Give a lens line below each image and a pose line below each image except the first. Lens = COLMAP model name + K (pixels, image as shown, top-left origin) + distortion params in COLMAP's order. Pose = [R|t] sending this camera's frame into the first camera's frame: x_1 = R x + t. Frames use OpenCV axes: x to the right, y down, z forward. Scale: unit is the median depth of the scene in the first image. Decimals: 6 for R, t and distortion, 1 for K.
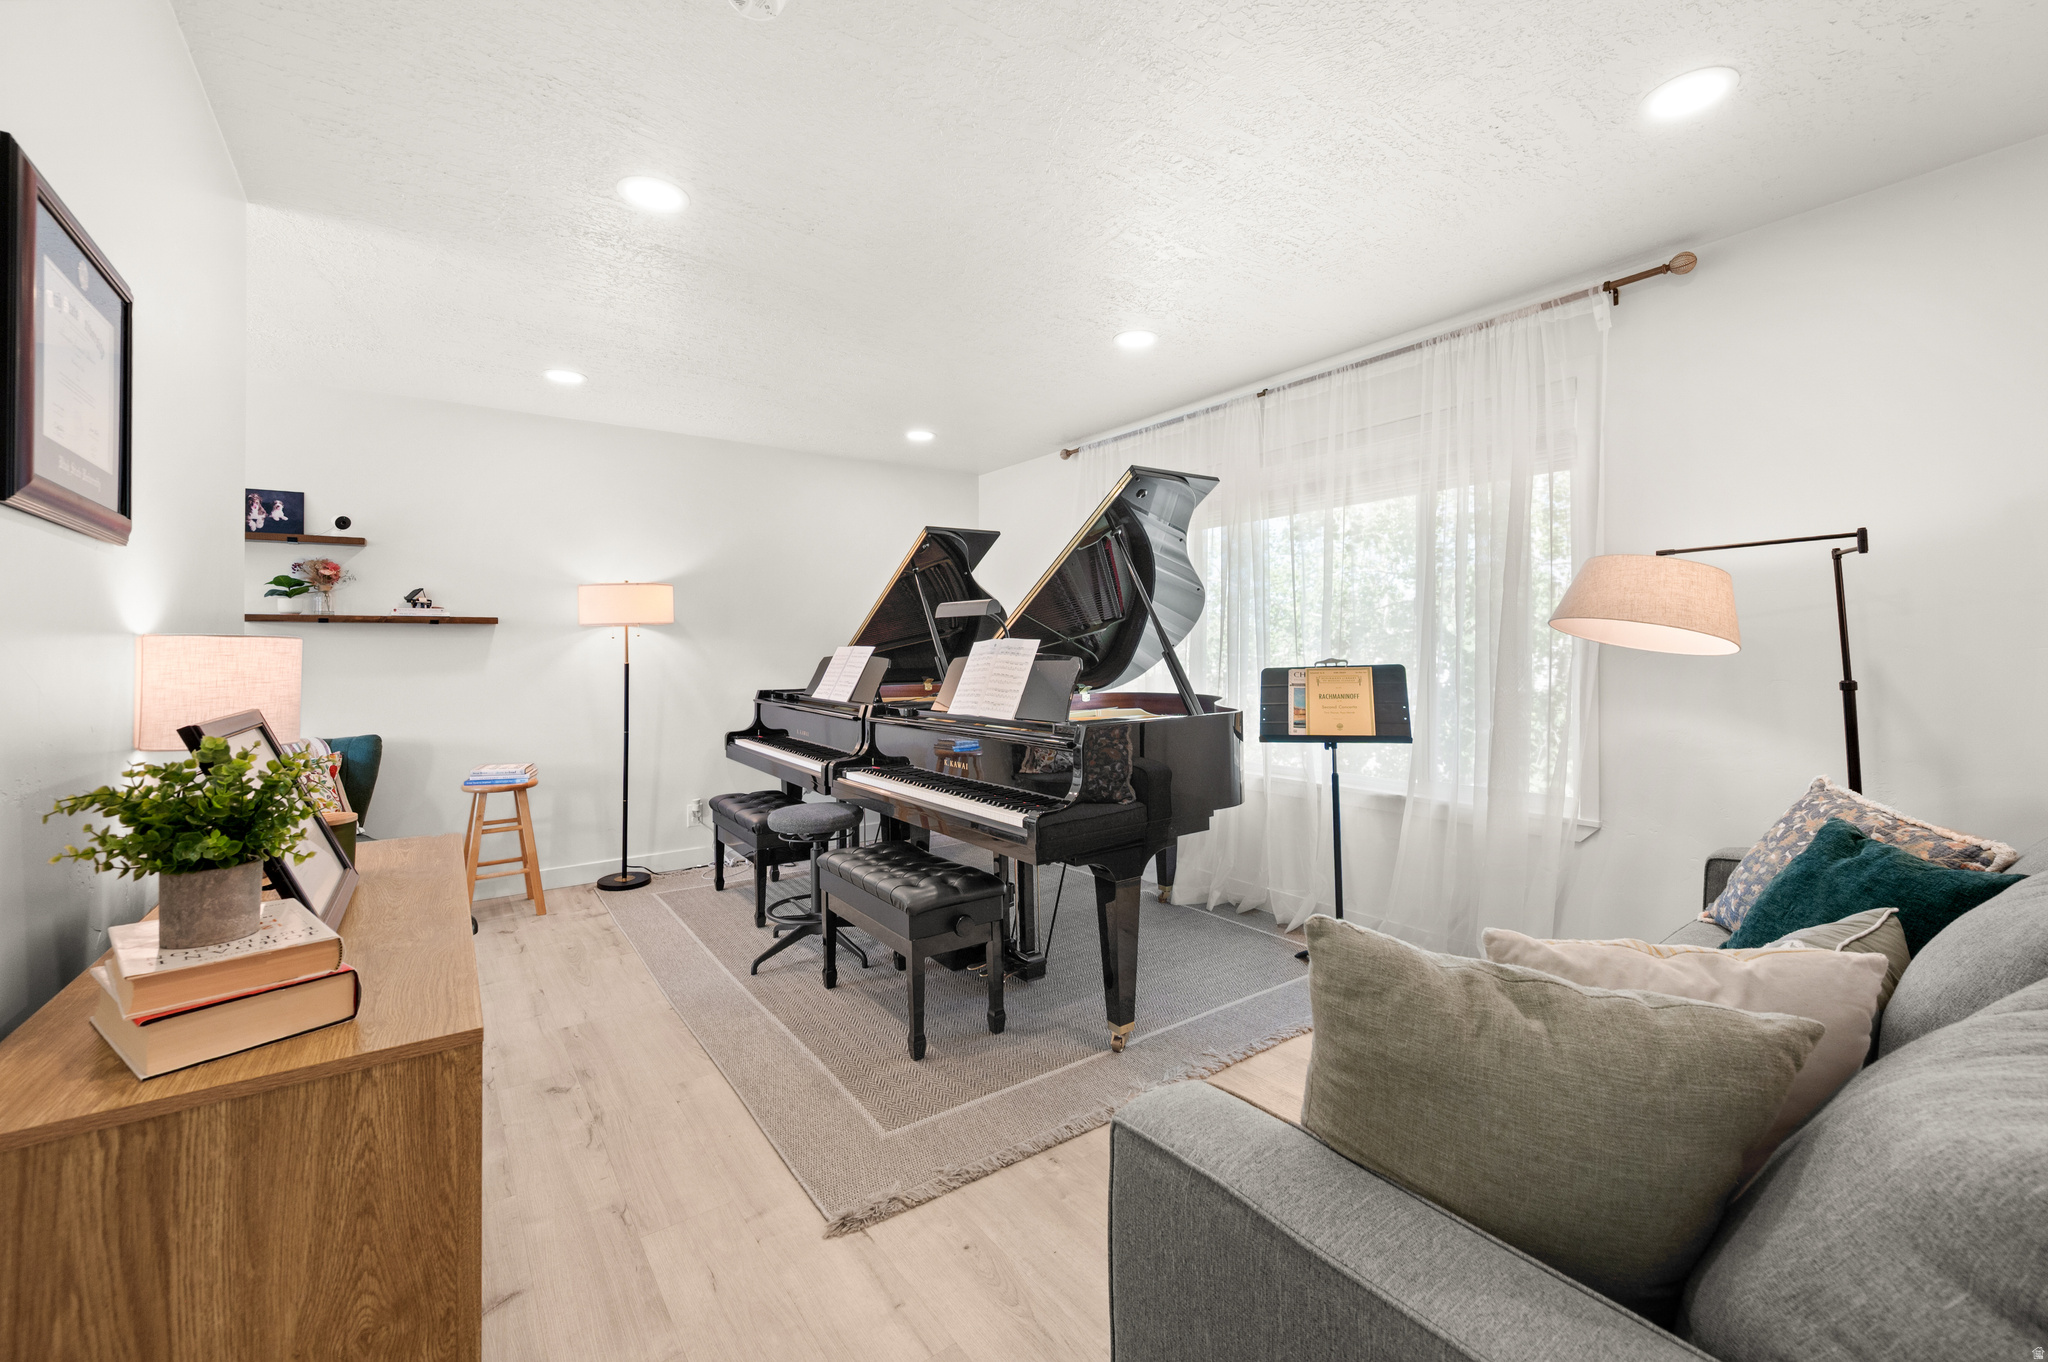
lens RADIAL K [[826.0, 0, 1065.2], [0, 826.0, 674.6], [0, 0, 1]] dist [-0.000126, 0.000147]
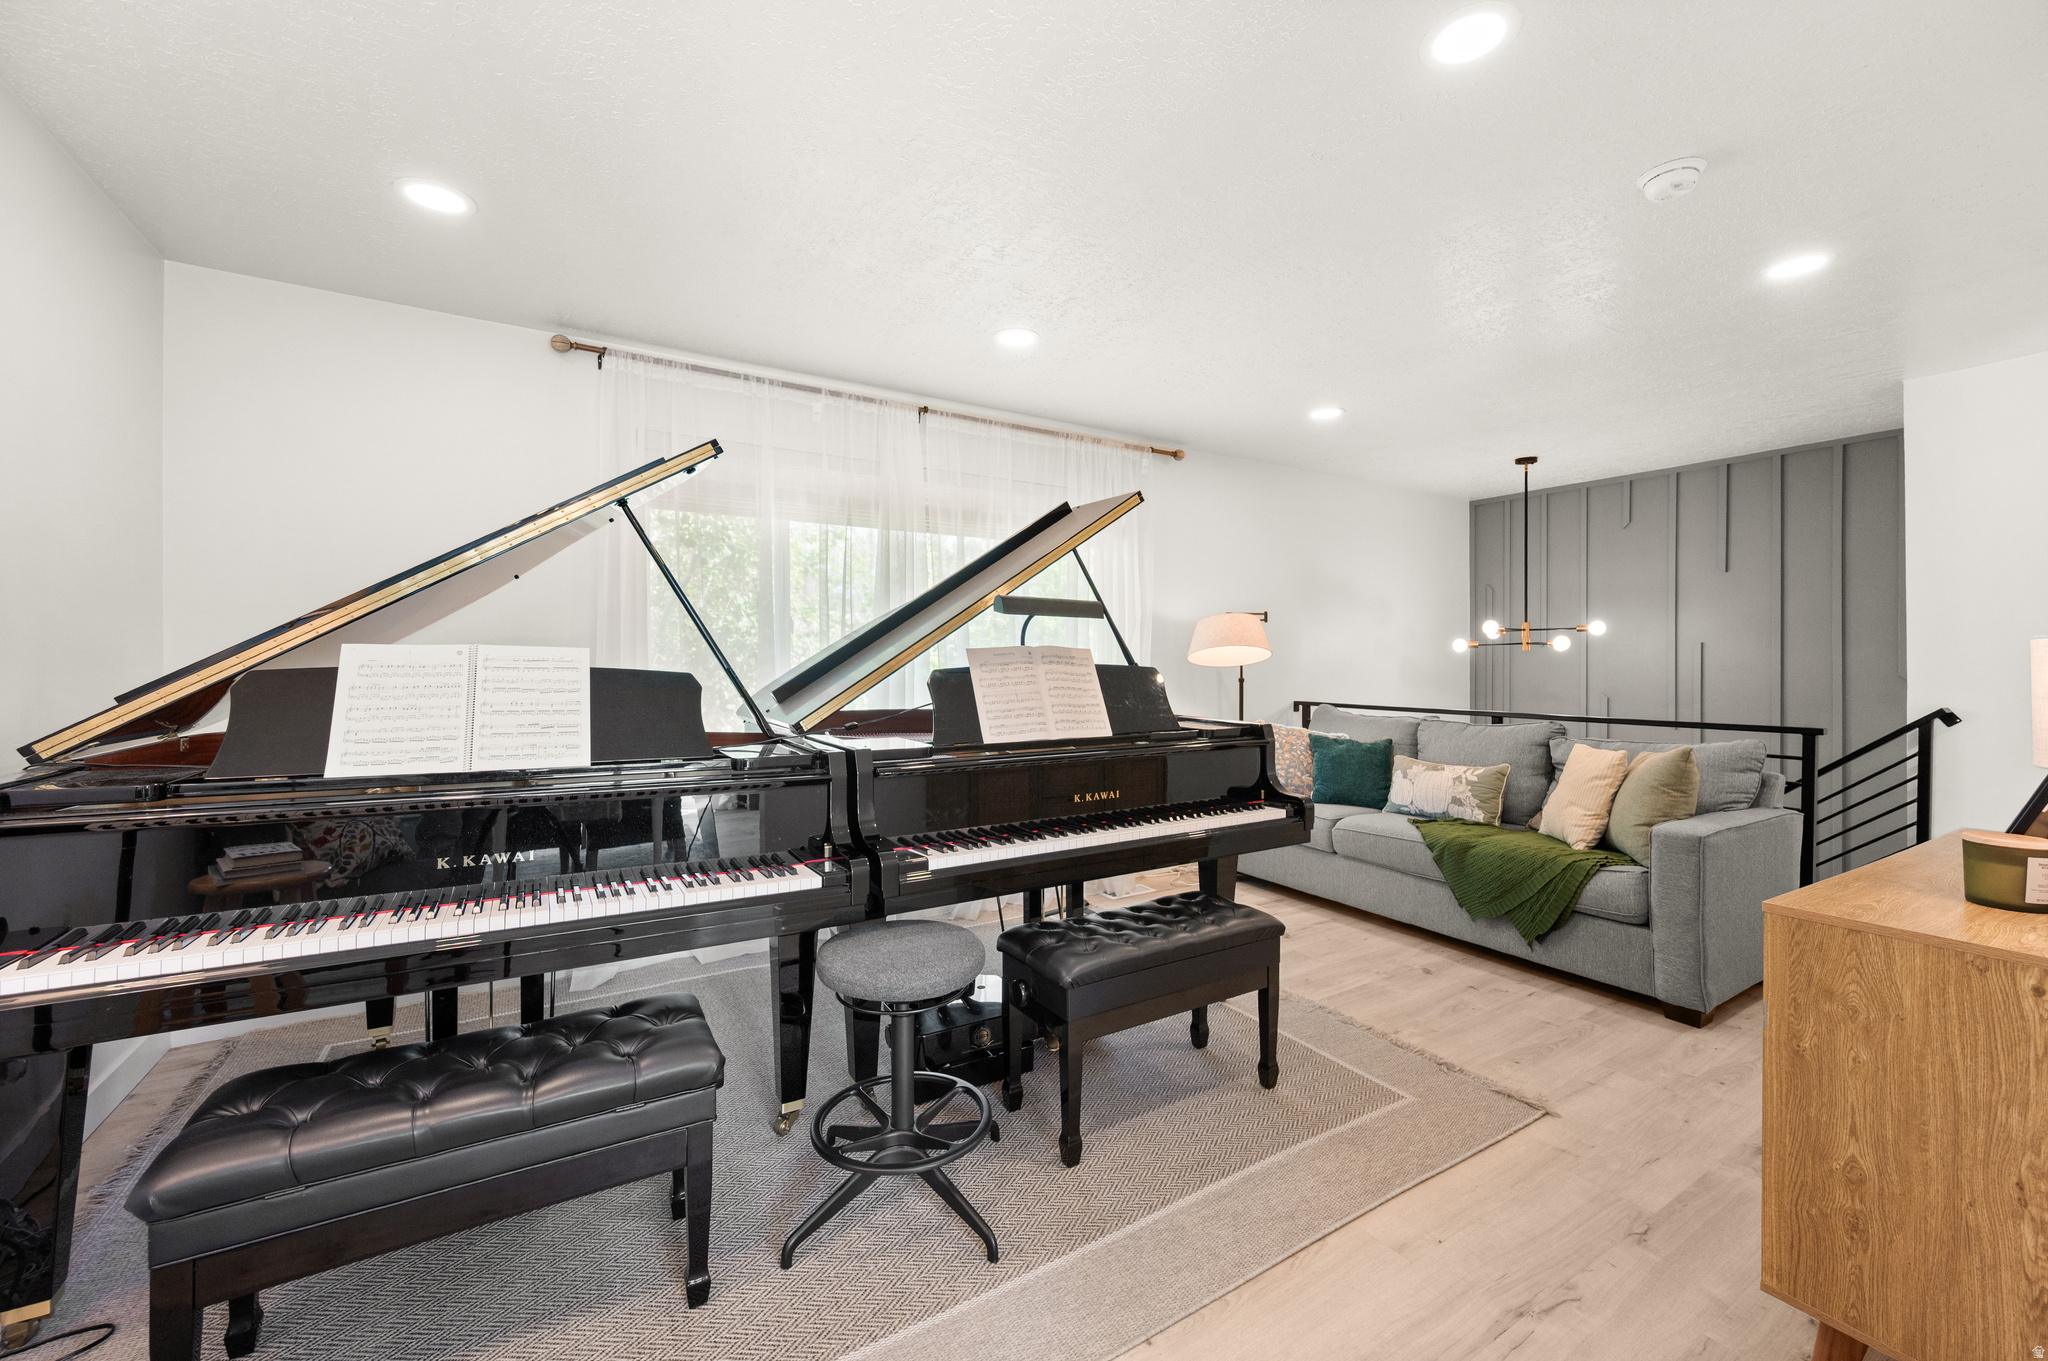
lens RADIAL K [[804.4, 0, 1024.8], [0, 804.4, 685.3], [0, 0, 1]] dist [-0.000939, 0.000376]
pose [[0.119111, -0.024466, 0.992579, -0.914238], [0.022547, 0.999505, 0.021931, -0.022075], [-0.992625, 0.019768, 0.119604, 0.940072]]
